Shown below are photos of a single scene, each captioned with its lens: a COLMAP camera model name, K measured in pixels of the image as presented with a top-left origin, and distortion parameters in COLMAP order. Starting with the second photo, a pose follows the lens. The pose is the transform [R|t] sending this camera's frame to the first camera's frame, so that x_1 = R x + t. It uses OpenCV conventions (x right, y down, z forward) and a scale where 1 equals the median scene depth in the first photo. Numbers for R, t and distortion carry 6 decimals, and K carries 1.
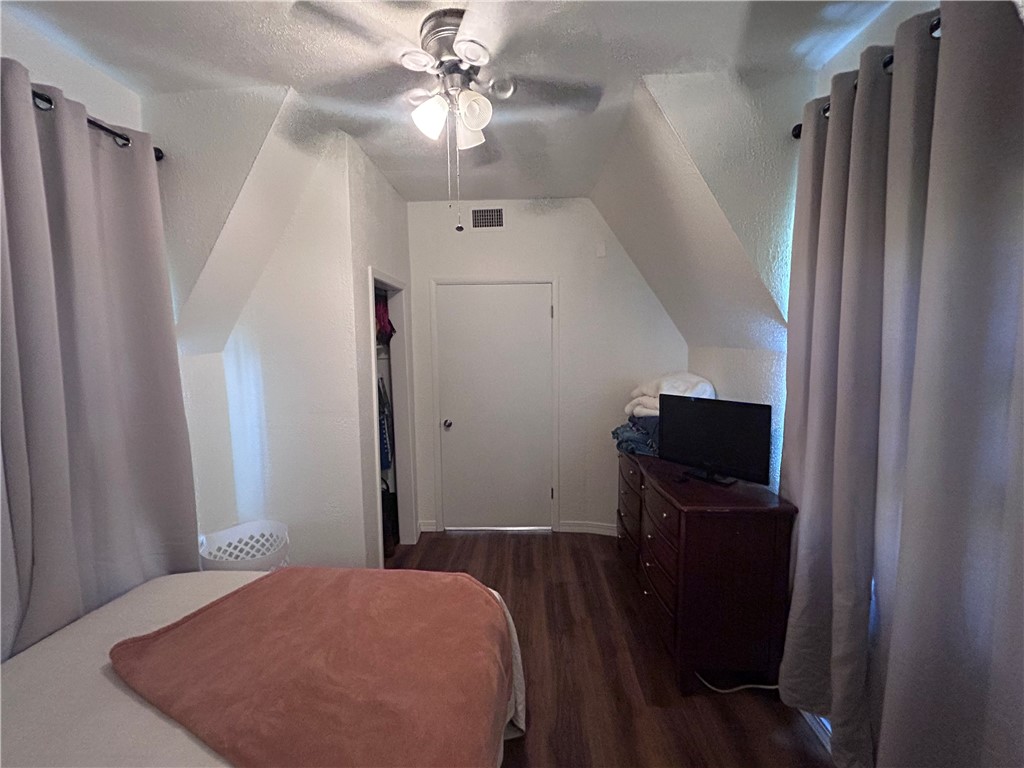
lens RADIAL K [[416.5, 0, 509.9], [0, 416.5, 381.8], [0, 0, 1]] dist [-0.004128, 0.002347]
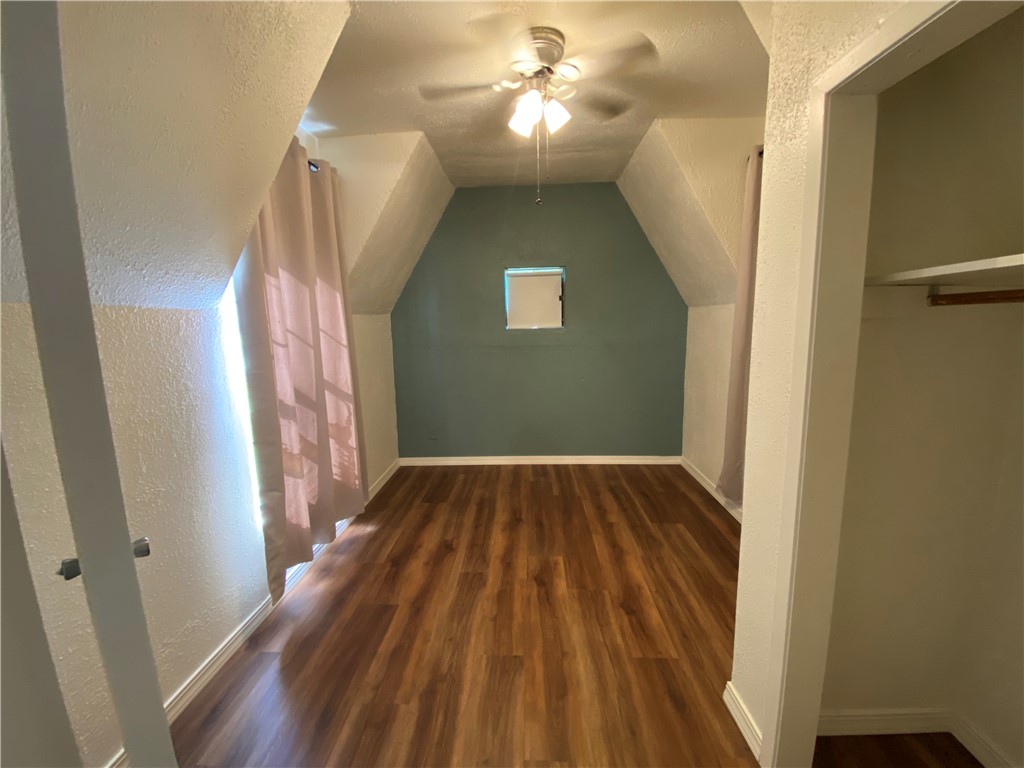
lens RADIAL K [[412.3, 0, 508.4], [0, 412.3, 384.1], [0, 0, 1]] dist [0.022824, -0.021745]
pose [[-0.999488, 0.031446, 0.005891, -0.011001], [0.031955, 0.972213, 0.231905, -0.086977], [0.001566, 0.231975, -0.972721, 1.572673]]
